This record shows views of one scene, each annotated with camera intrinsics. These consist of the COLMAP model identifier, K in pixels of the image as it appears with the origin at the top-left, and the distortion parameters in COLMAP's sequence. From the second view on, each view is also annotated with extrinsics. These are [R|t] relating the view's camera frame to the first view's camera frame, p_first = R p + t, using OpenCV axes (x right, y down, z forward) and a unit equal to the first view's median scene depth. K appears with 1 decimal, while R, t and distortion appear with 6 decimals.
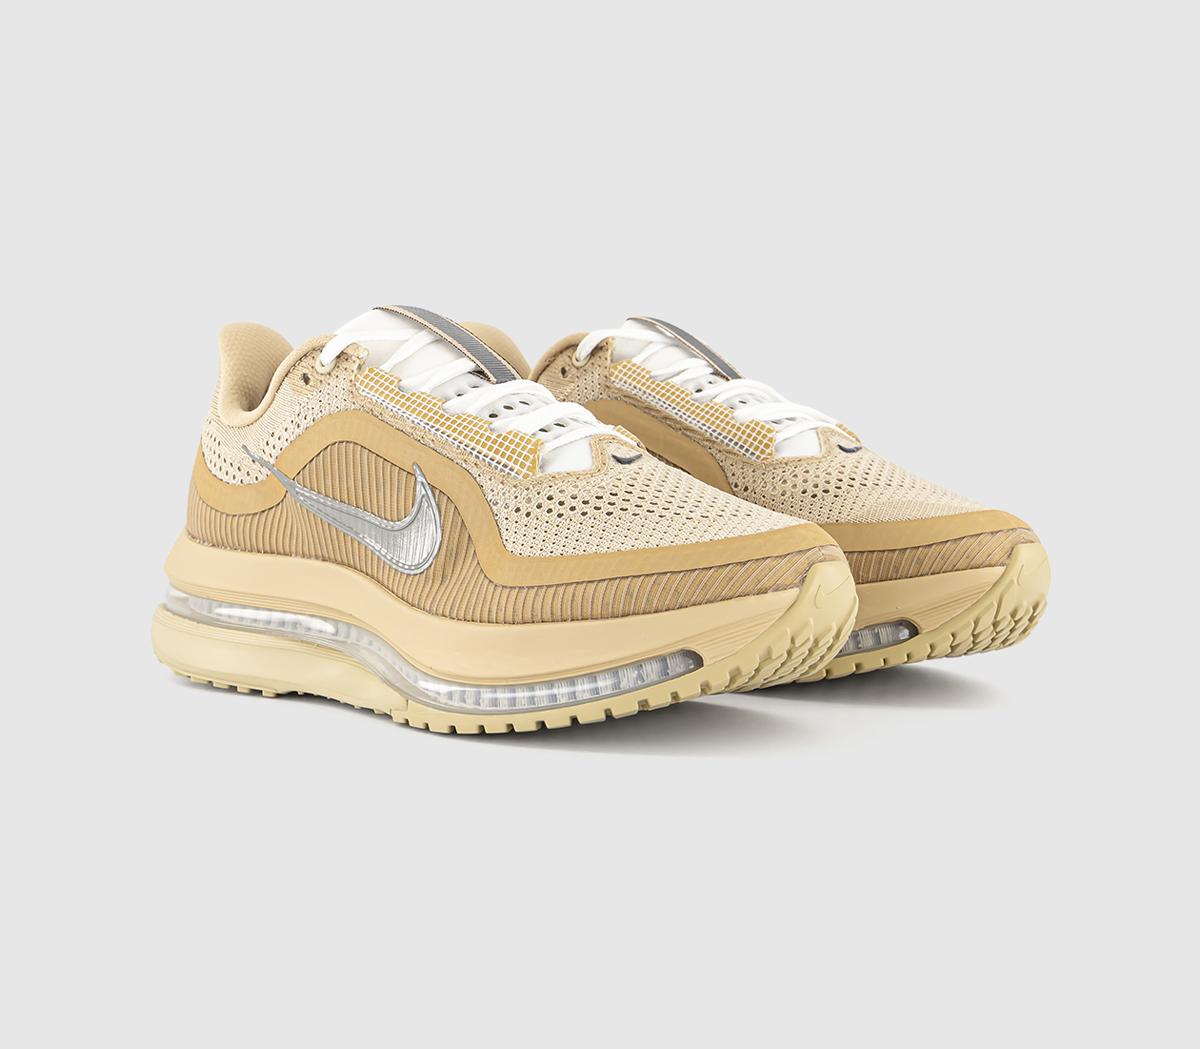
lens RADIAL K [[2003.5, 0, 600.0], [0, 2003.5, 524.5], [0, 0, 1]] dist [-0.071993, -0.019191]
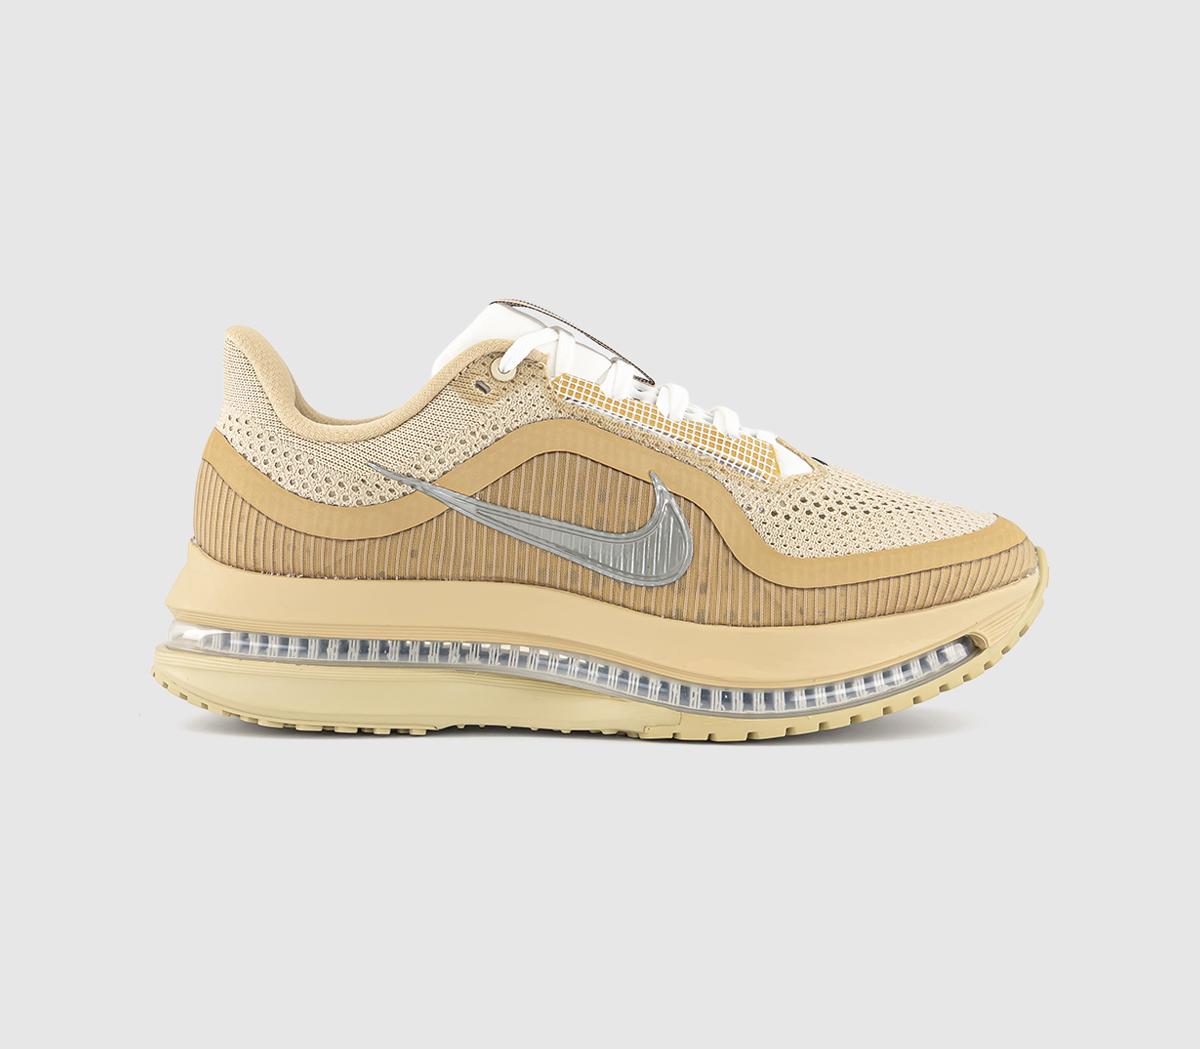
lens RADIAL K [[2003.5, 0, 600.0], [0, 2003.5, 524.5], [0, 0, 1]] dist [-0.071993, -0.019191]
pose [[0.808817, -0.050779, 0.585864, -0.694731], [0.053716, 0.998479, 0.012385, -0.018664], [-0.585602, 0.021453, 0.810315, 0.229571]]
